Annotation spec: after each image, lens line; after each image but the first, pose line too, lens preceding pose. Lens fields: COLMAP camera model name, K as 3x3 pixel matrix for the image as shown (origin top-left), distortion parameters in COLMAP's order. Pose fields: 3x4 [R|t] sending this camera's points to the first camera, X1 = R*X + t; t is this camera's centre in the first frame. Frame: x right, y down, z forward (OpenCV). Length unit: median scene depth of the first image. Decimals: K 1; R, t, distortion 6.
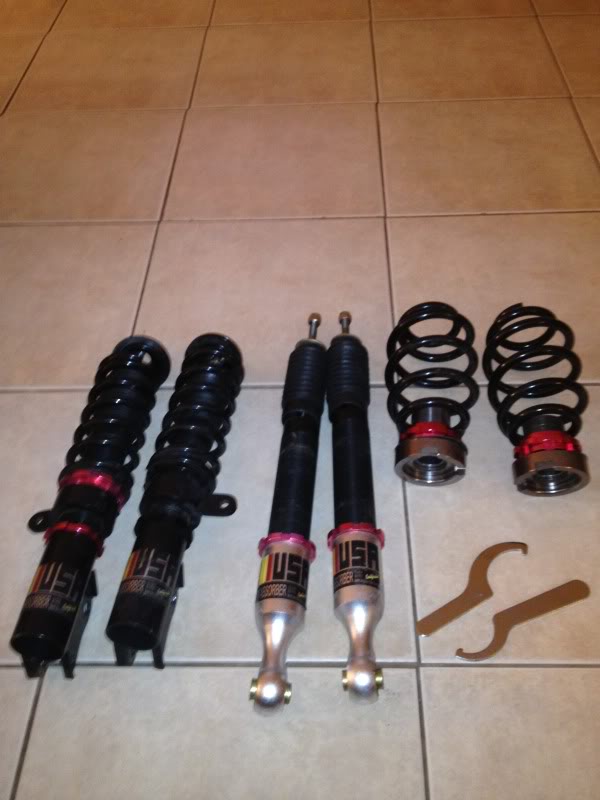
lens RADIAL K [[822.9, 0, 298.0], [0, 822.9, 396.8], [0, 0, 1]] dist [0.065217, 0.000000]
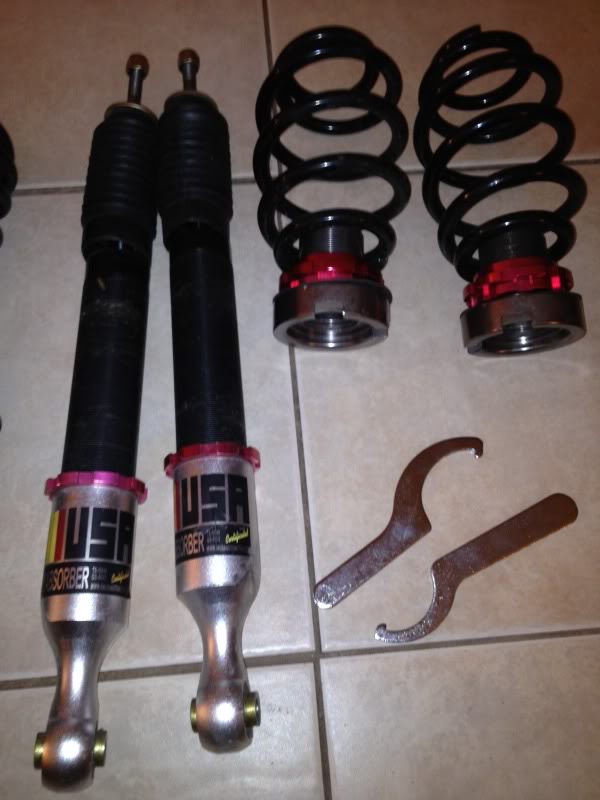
lens RADIAL K [[822.9, 0, 298.5], [0, 822.9, 404.3], [0, 0, 1]] dist [0.065217, 0.000000]
pose [[0.993279, -0.069316, 0.092691, 0.076124], [0.038002, 0.951751, 0.304509, -0.047056], [-0.109326, -0.298940, 0.947989, 0.410904]]
